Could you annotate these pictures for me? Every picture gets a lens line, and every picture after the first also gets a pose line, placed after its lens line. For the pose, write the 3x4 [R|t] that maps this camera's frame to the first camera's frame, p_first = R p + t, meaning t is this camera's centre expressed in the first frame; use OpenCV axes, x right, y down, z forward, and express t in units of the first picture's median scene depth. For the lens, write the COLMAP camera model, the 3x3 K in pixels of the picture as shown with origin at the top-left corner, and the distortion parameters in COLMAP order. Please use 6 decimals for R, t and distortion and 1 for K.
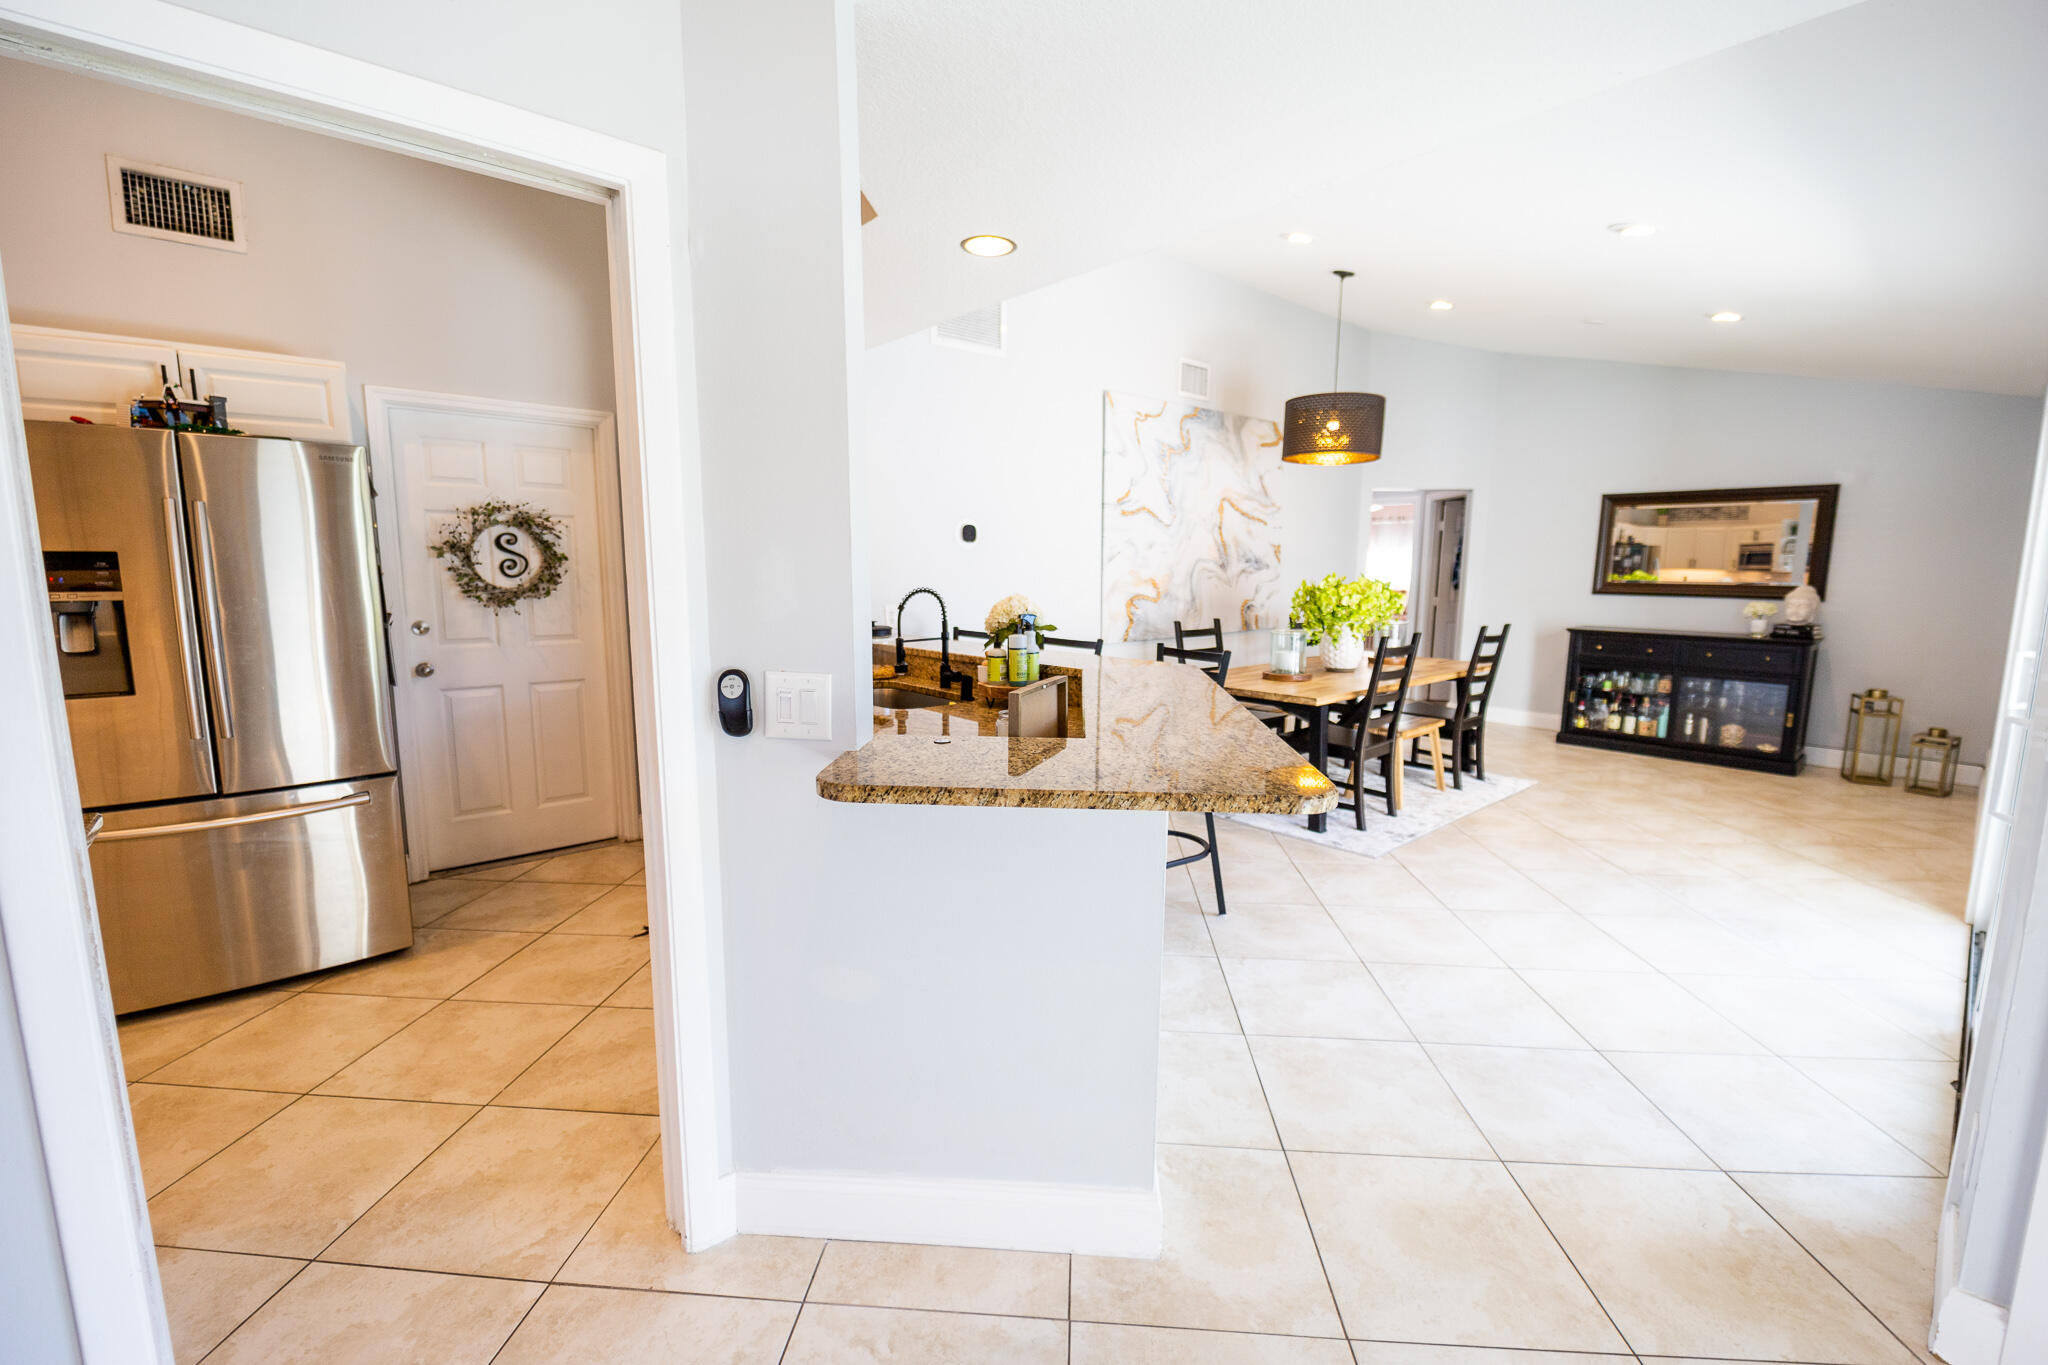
lens RADIAL K [[841.6, 0, 1024.0], [0, 841.6, 682.5], [0, 0, 1]] dist [-0.021609, 0.000143]
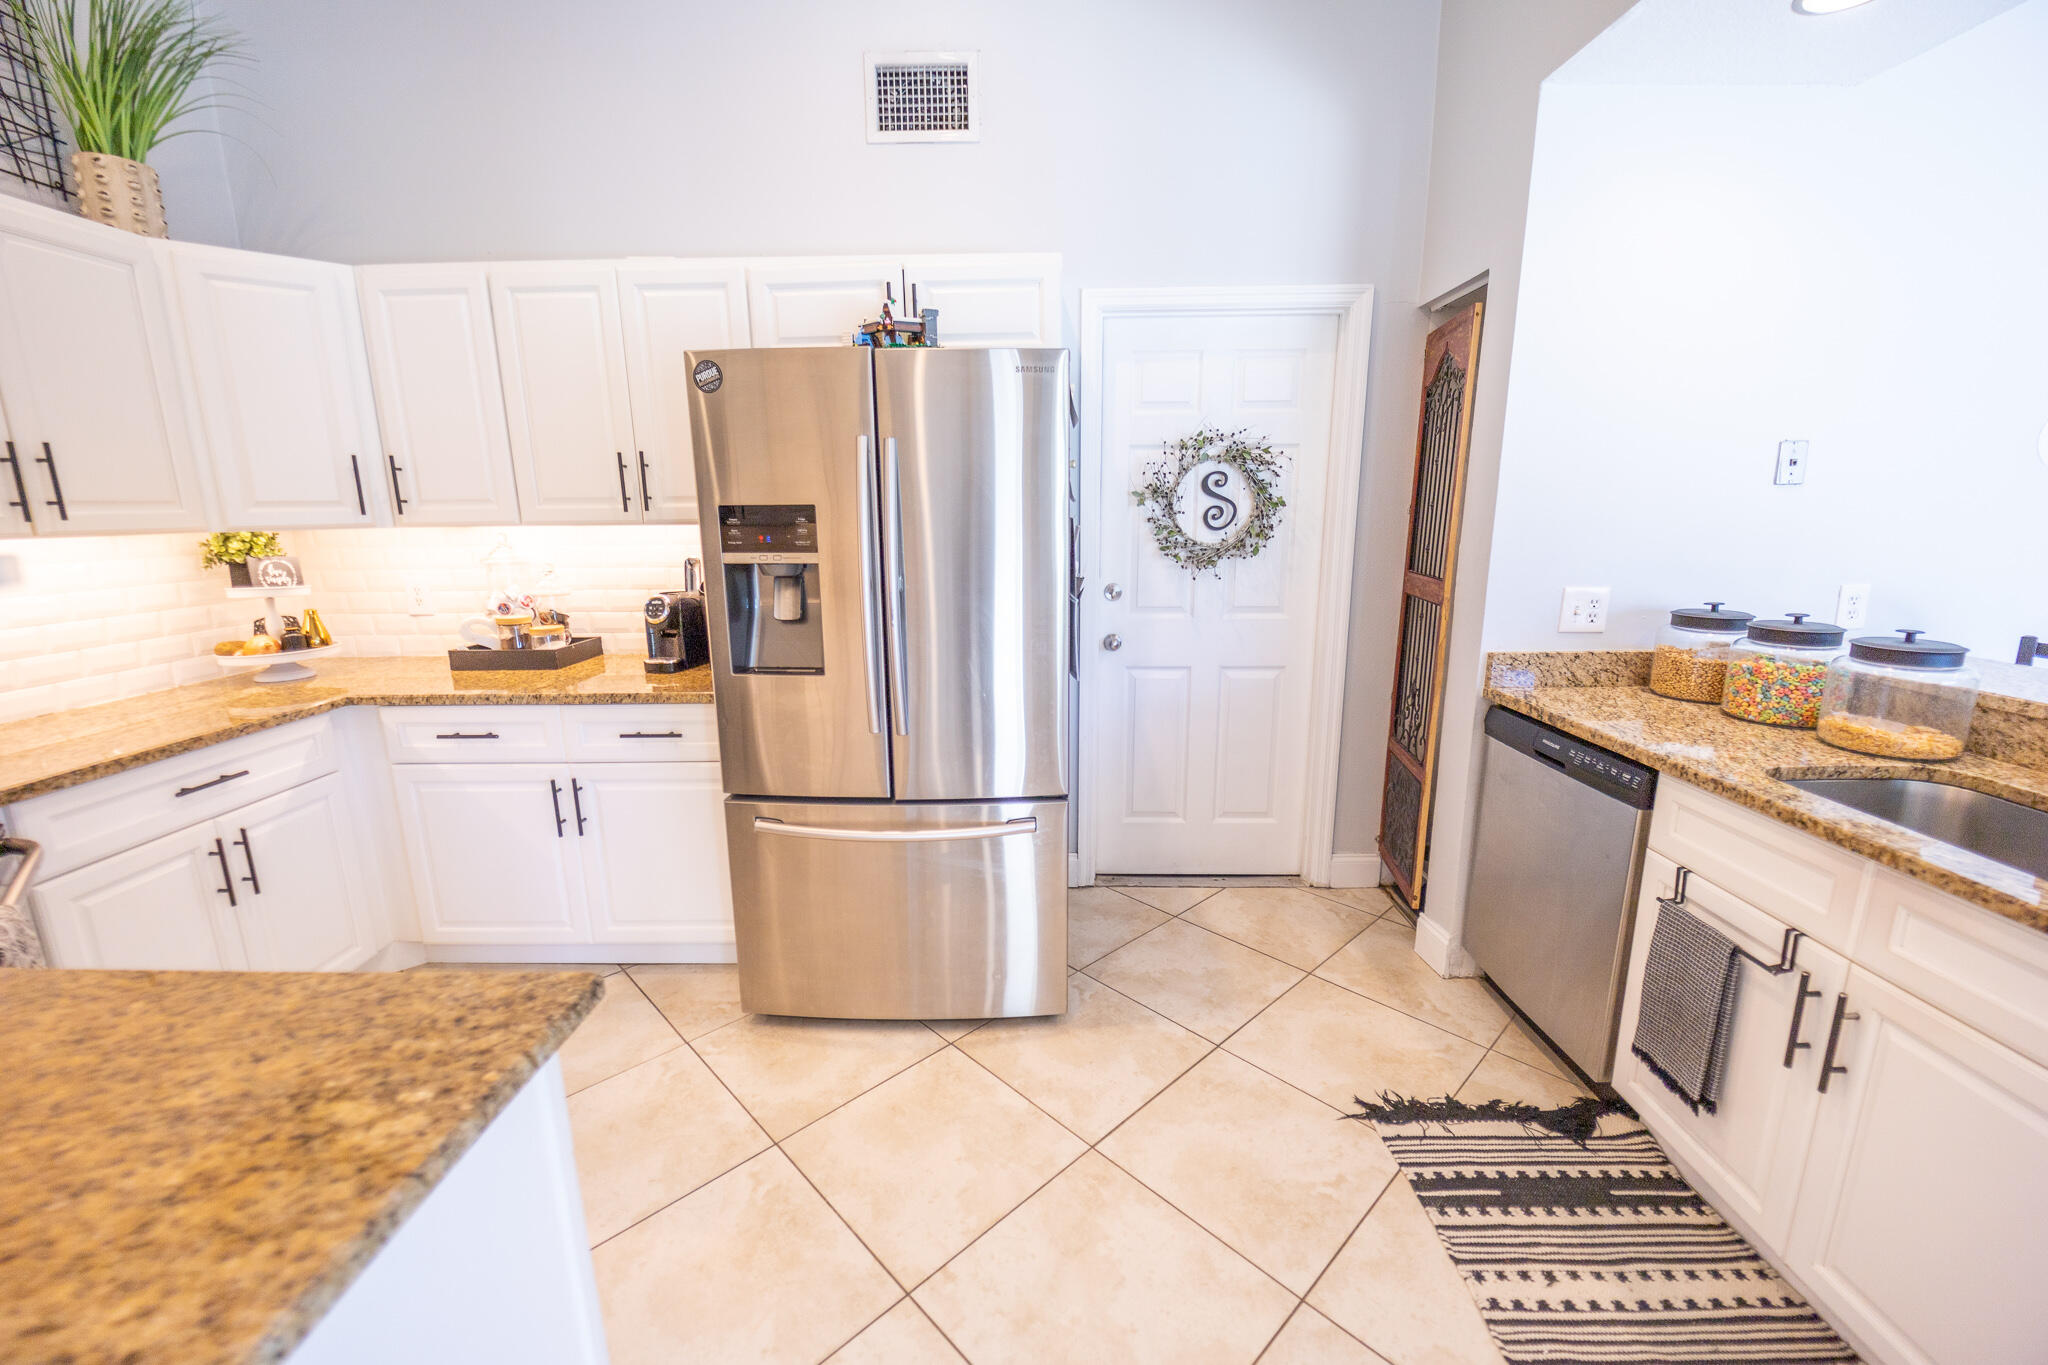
lens RADIAL K [[892.0, 0, 1014.6], [0, 892.0, 749.2], [0, 0, 1]] dist [0.000426, -0.000506]
pose [[0.741411, 0.155977, -0.652672, -0.154778], [-0.075047, 0.985783, 0.150334, -0.030892], [0.666841, -0.062478, 0.742576, 0.211898]]
